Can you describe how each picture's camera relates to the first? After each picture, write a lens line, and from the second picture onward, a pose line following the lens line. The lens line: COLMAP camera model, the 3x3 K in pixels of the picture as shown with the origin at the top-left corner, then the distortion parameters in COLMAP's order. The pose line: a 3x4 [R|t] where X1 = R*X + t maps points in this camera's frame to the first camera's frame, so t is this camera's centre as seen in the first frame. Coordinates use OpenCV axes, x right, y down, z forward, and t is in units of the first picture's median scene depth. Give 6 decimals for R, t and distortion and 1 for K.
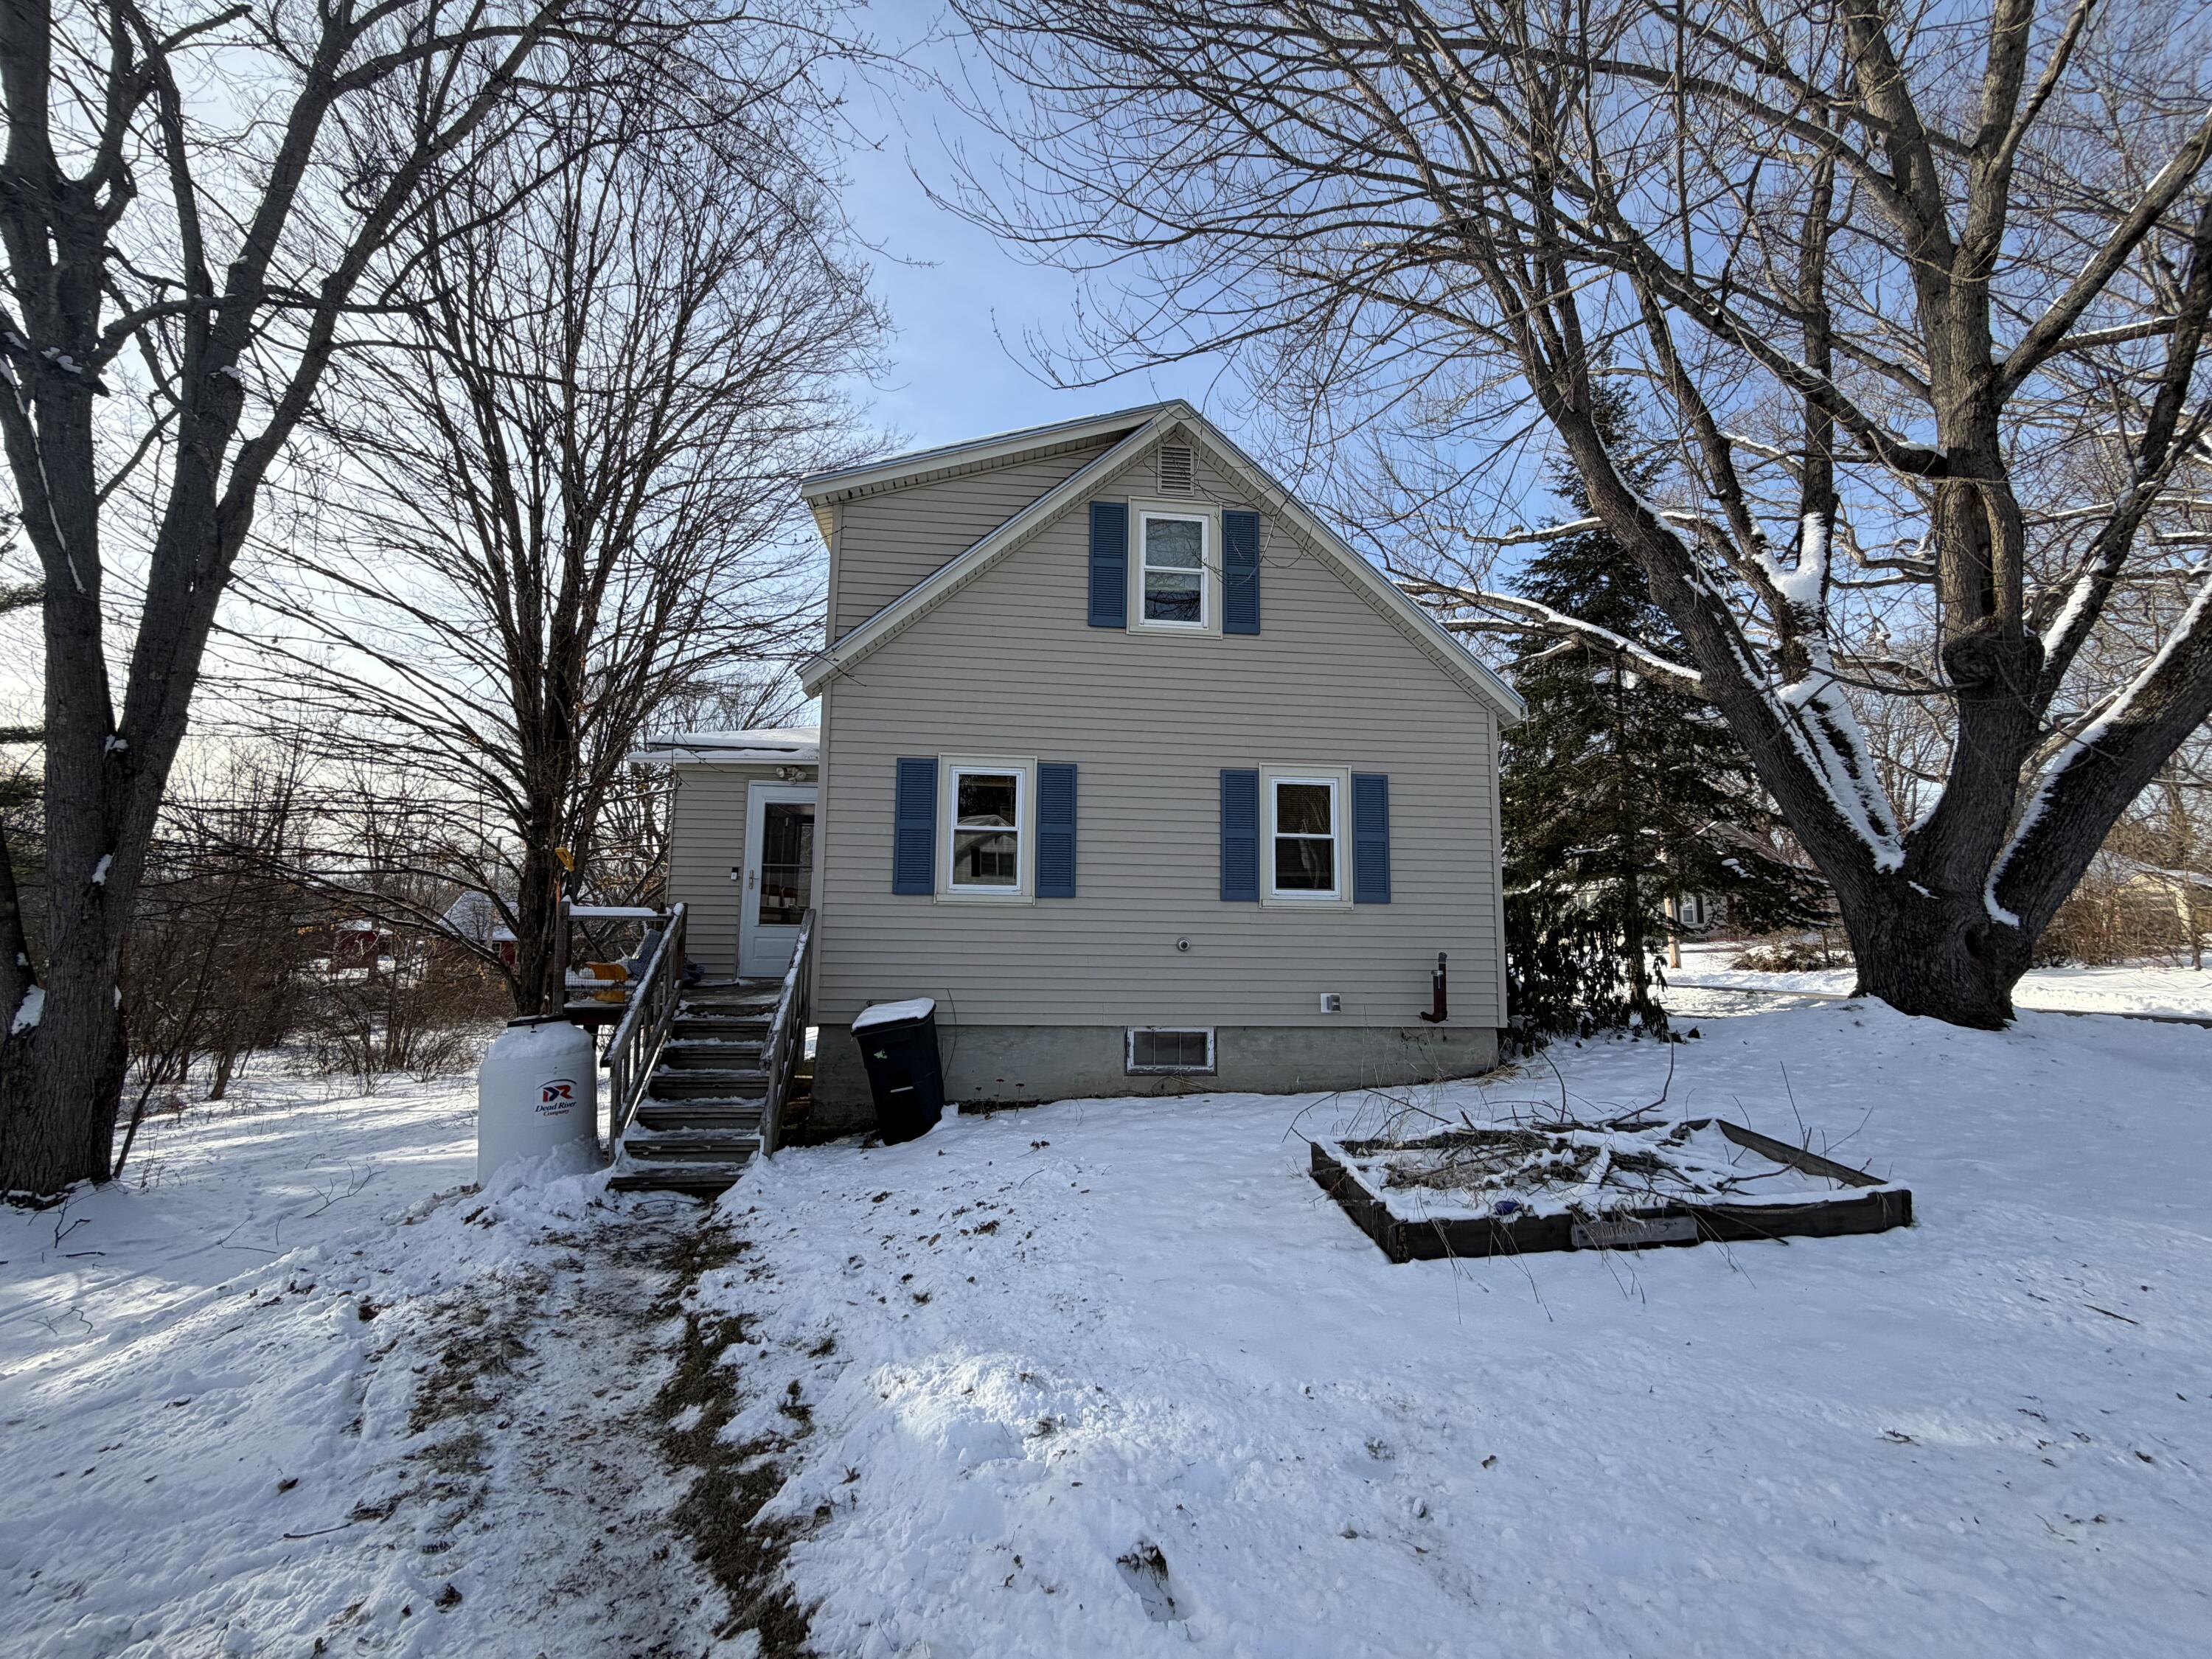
lens RADIAL K [[882.1, 0, 1097.4], [0, 882.1, 829.3], [0, 0, 1]] dist [-0.000258, -0.000887]
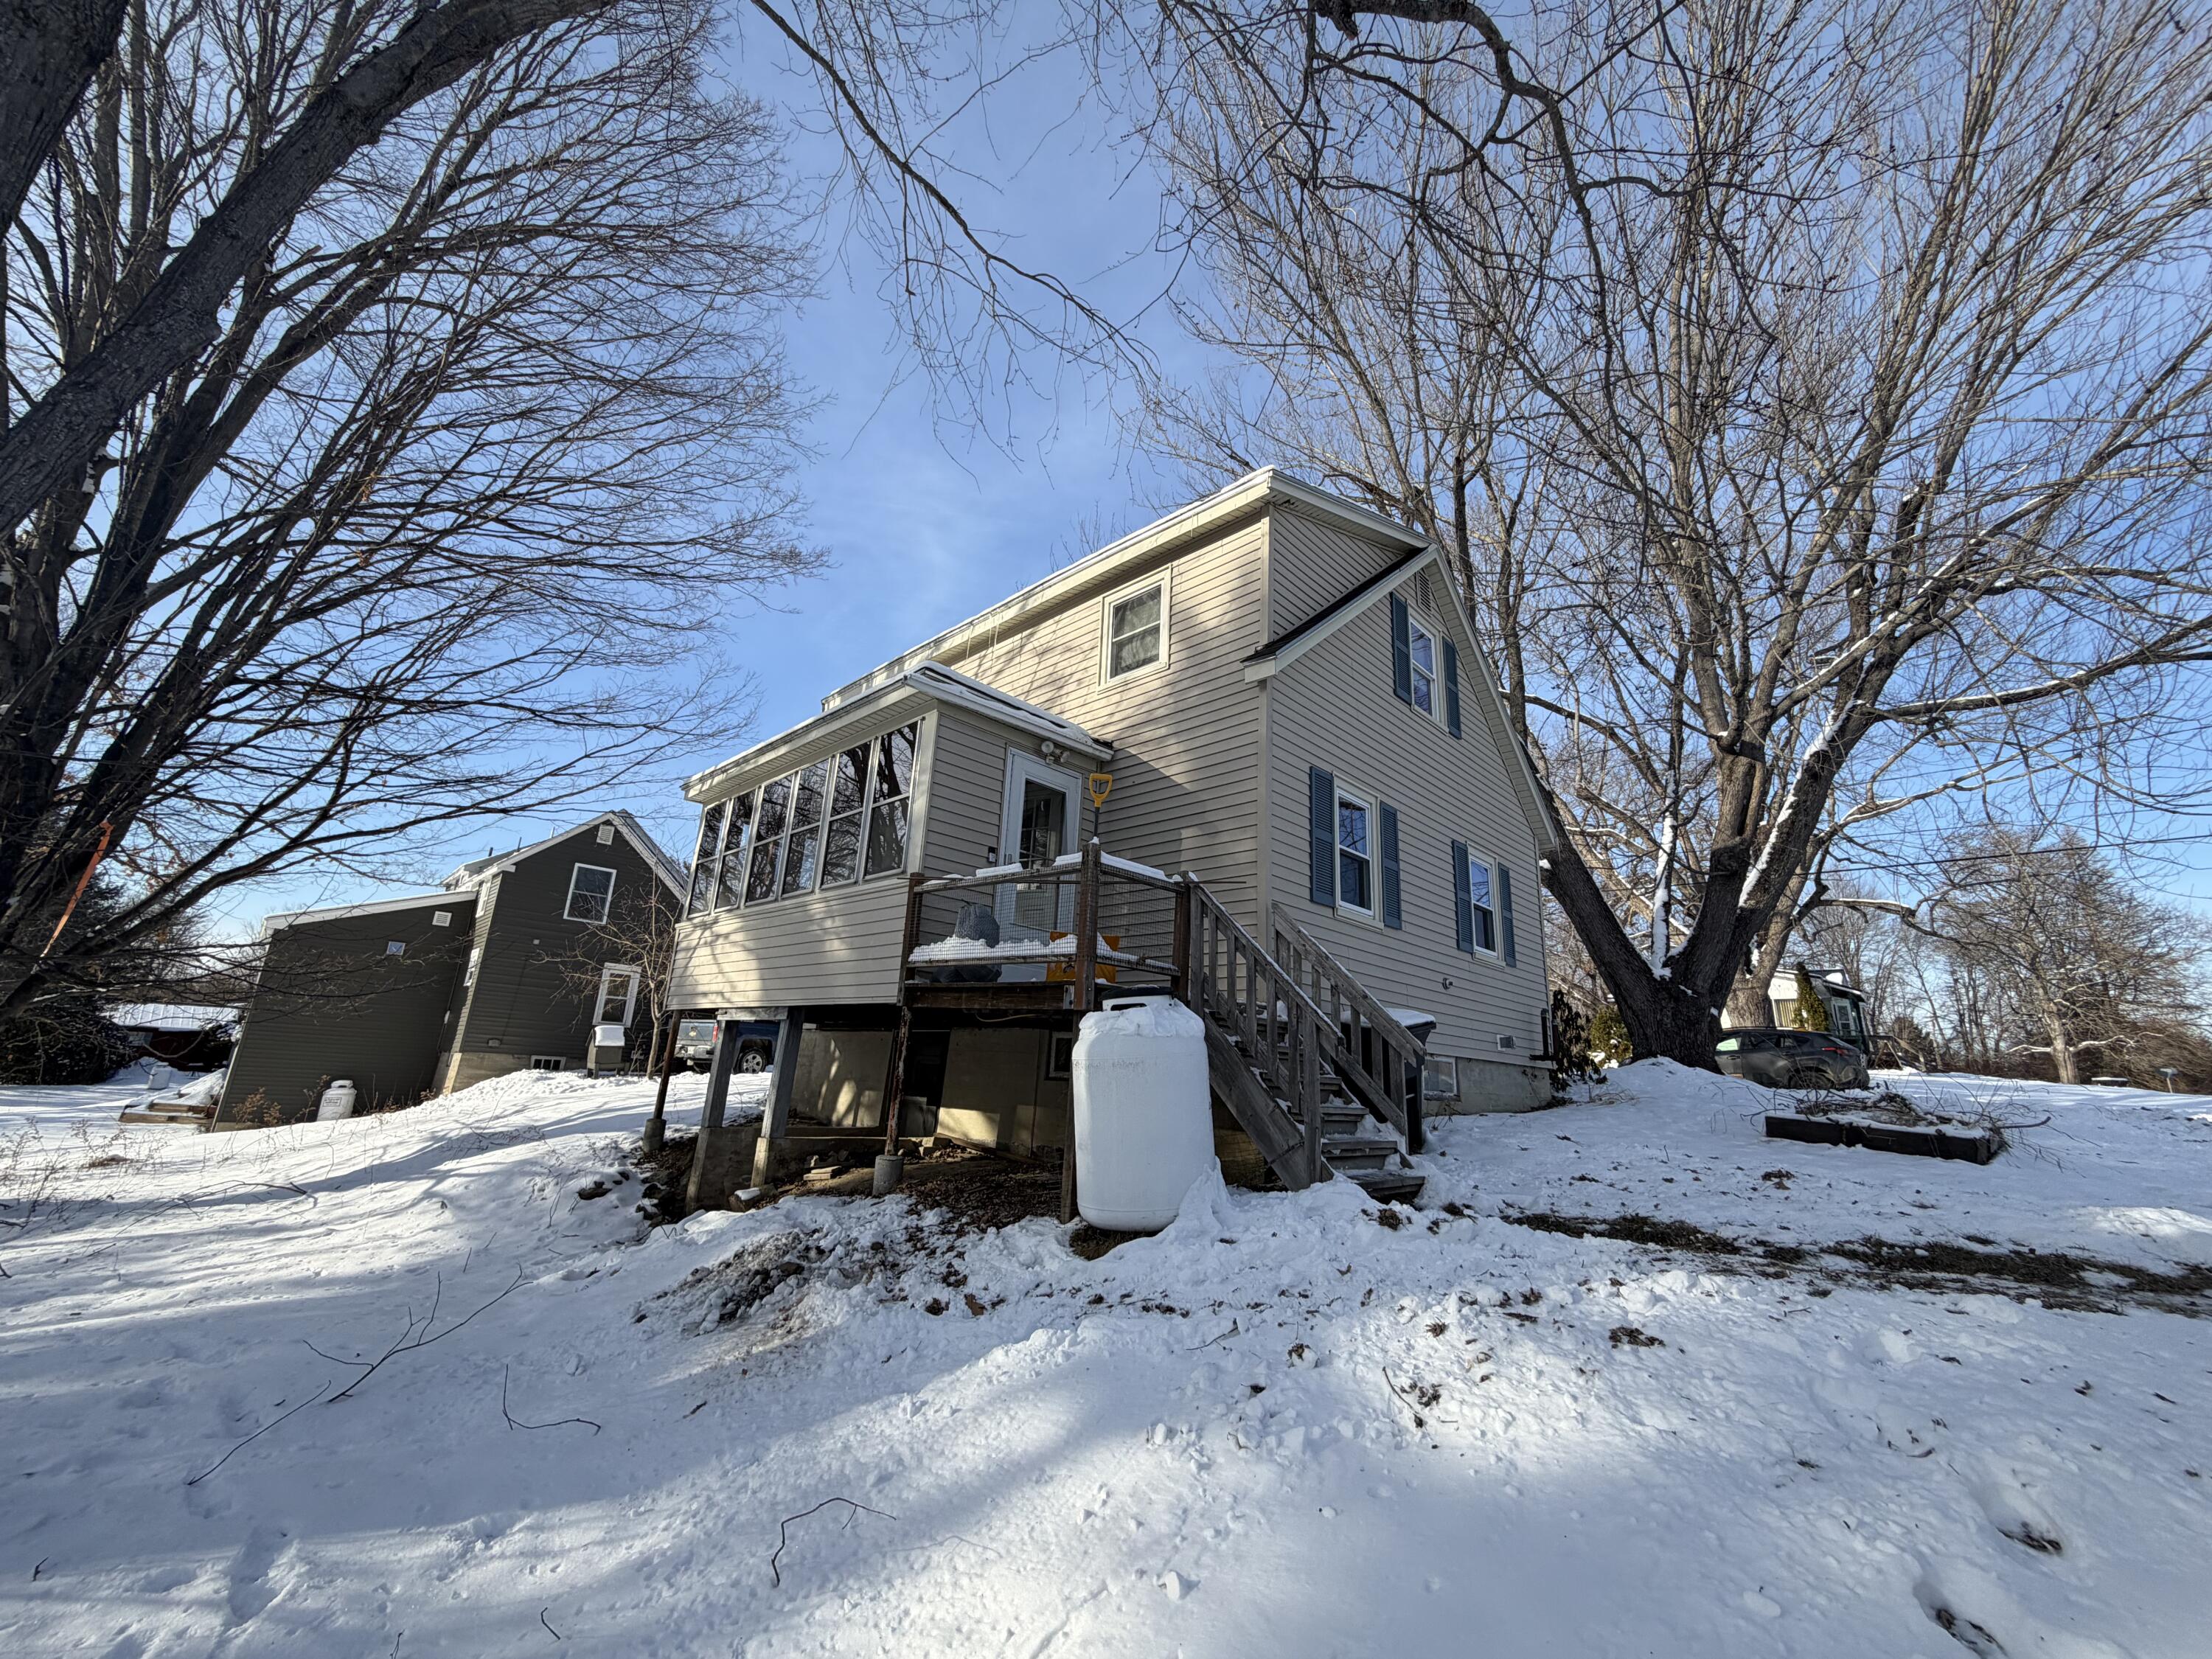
lens RADIAL K [[882.1, 0, 1111.2], [0, 882.1, 835.3], [0, 0, 1]] dist [-0.000258, -0.000887]
pose [[0.766965, 0.195815, 0.611082, -0.796466], [-0.113819, 0.978716, -0.170766, 0.153279], [-0.631514, 0.061419, 0.772928, 0.306033]]
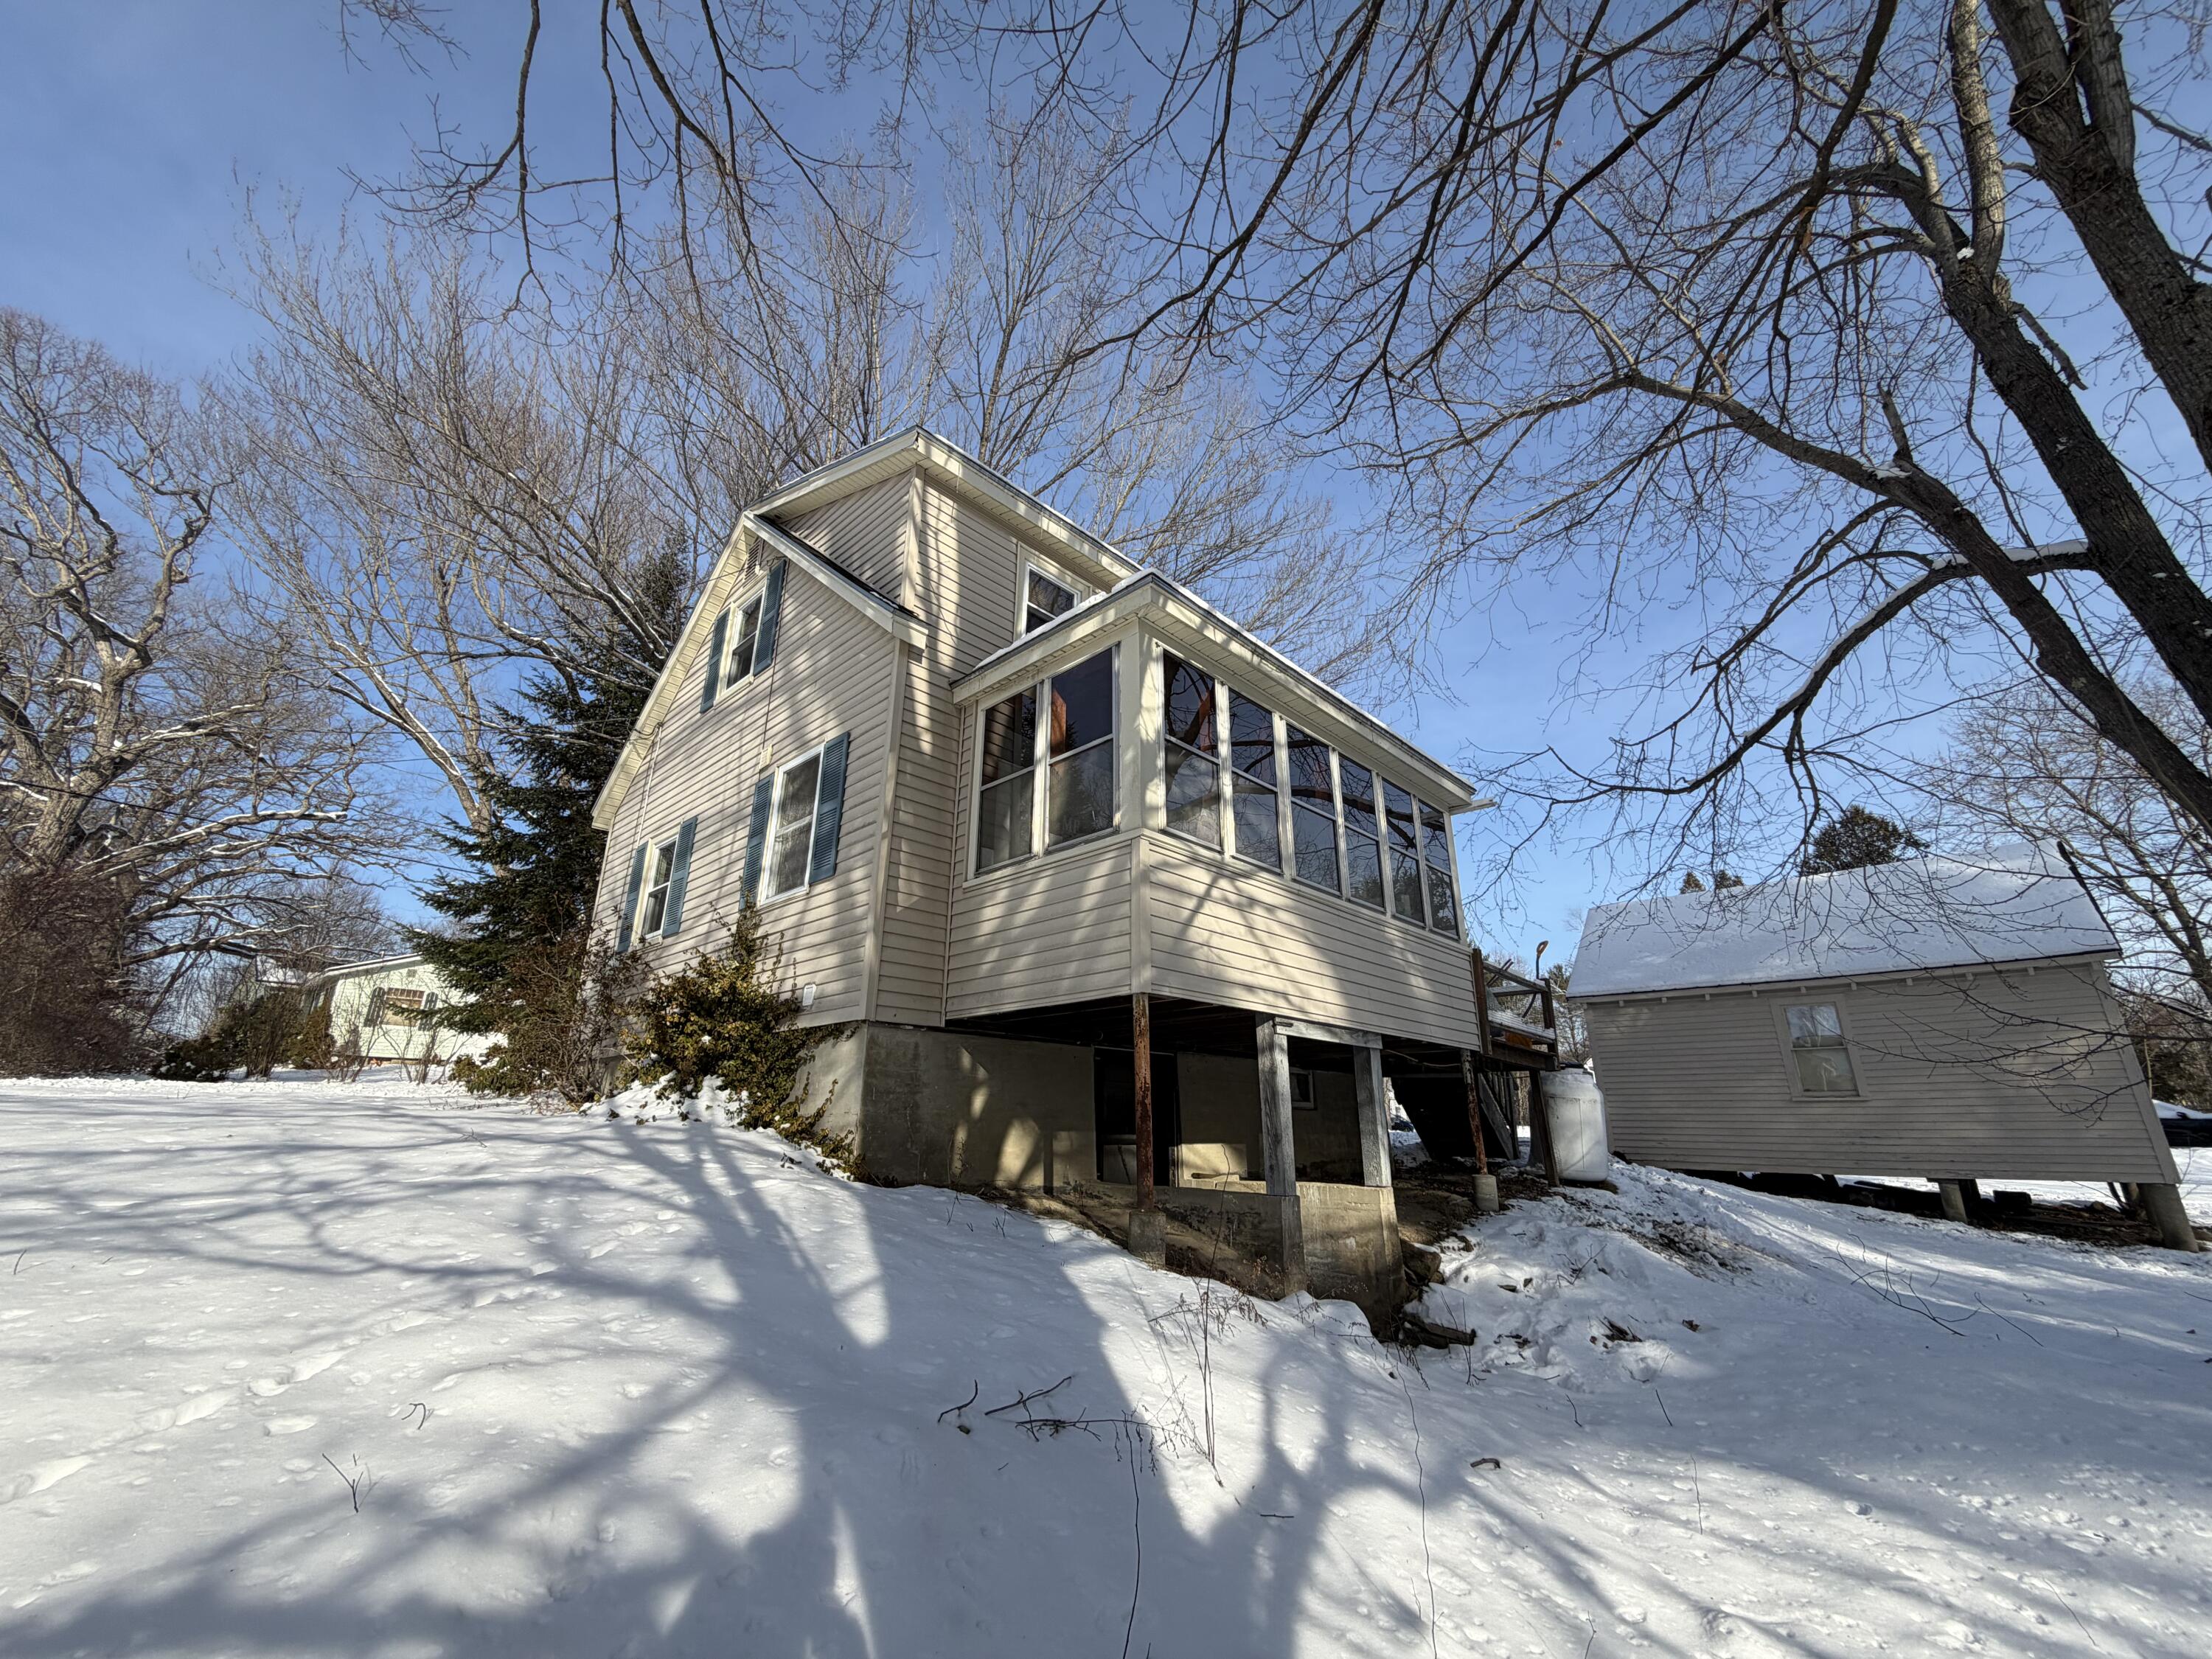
lens RADIAL K [[882.1, 0, 1100.0], [0, 882.1, 825.5], [0, 0, 1]] dist [-0.000258, -0.000887]
pose [[-0.642507, 0.235947, 0.729050, -0.885252], [-0.102229, 0.916517, -0.386712, 0.299914], [-0.759430, -0.322996, -0.564747, 1.406293]]
